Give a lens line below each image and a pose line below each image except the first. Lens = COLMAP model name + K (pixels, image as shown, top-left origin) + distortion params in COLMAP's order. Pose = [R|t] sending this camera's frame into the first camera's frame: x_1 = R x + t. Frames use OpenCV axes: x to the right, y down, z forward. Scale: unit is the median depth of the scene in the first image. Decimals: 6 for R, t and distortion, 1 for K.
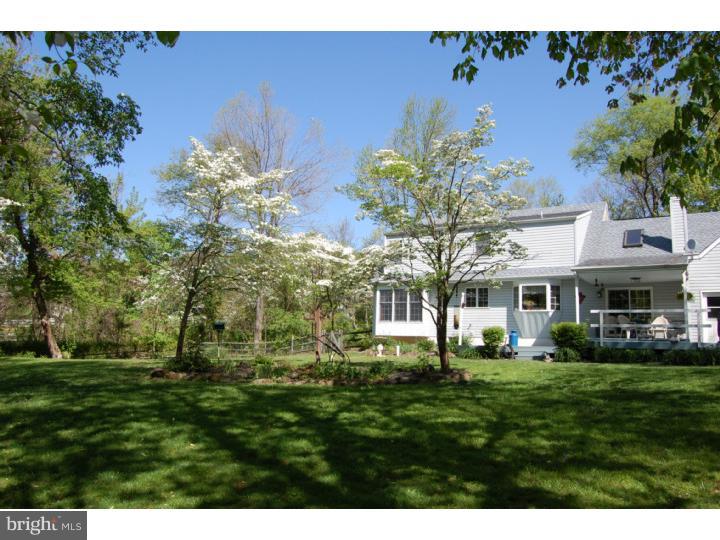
lens RADIAL K [[568.6, 0, 360.0], [0, 568.6, 270.0], [0, 0, 1]] dist [-0.098517, 0.050058]
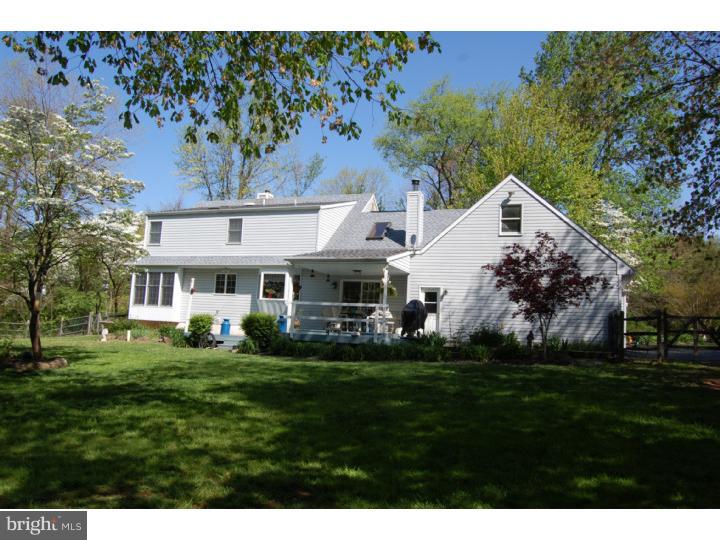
lens RADIAL K [[568.6, 0, 360.0], [0, 568.6, 270.0], [0, 0, 1]] dist [-0.098517, 0.050058]
pose [[0.986727, 0.041399, 0.157022, 0.297053], [-0.045298, 0.998746, 0.021331, -0.007167], [-0.155942, -0.028160, 0.987365, 0.001857]]
